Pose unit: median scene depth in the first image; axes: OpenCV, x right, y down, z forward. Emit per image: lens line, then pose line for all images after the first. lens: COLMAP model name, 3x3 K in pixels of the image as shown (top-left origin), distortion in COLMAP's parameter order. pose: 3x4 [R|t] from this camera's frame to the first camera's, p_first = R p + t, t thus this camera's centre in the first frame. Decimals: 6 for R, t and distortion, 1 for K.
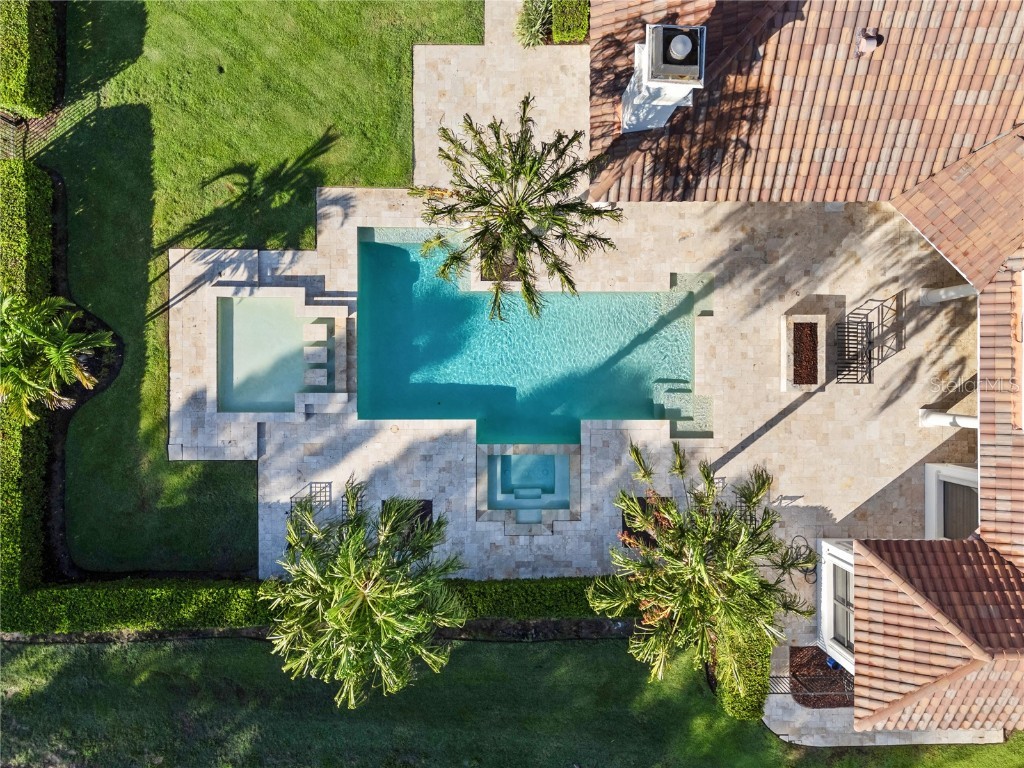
lens RADIAL K [[816.9, 0, 512.0], [0, 816.9, 384.0], [0, 0, 1]] dist [0.039316, -0.003825]
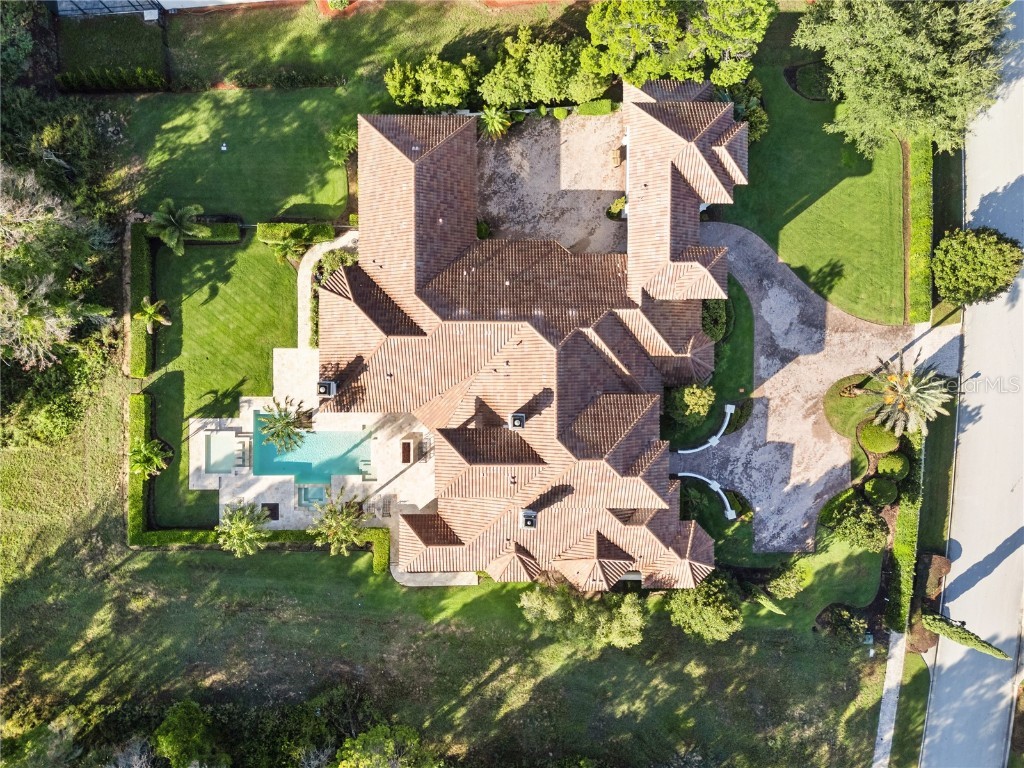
lens RADIAL K [[780.0, 0, 512.0], [0, 780.0, 384.0], [0, 0, 1]] dist [0.010091, -0.000515]
pose [[0.999784, 0.001529, 0.020706, 0.684929], [-0.001422, 0.999986, -0.005186, -0.273694], [-0.020714, 0.005156, 0.999772, -1.832157]]
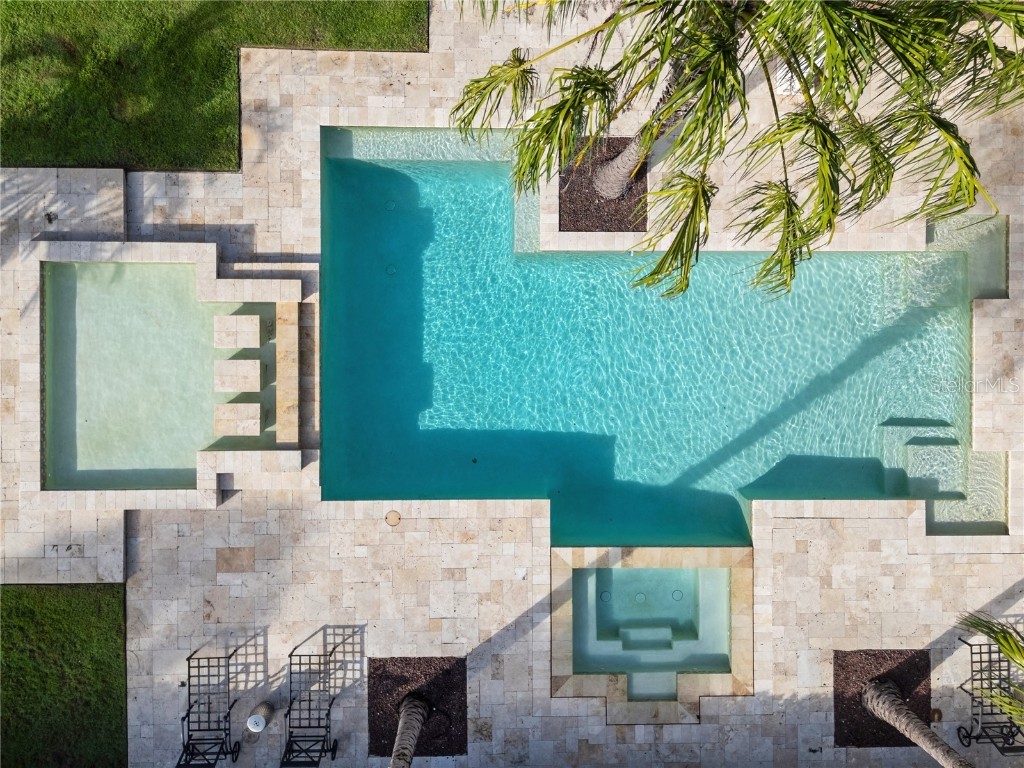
lens RADIAL K [[780.0, 0, 512.0], [0, 780.0, 384.0], [0, 0, 1]] dist [0.010091, -0.000515]
pose [[0.999862, -0.002431, -0.016449, -0.060793], [0.002175, 0.999877, -0.015554, -0.022460], [0.016485, 0.015516, 0.999744, 0.512890]]
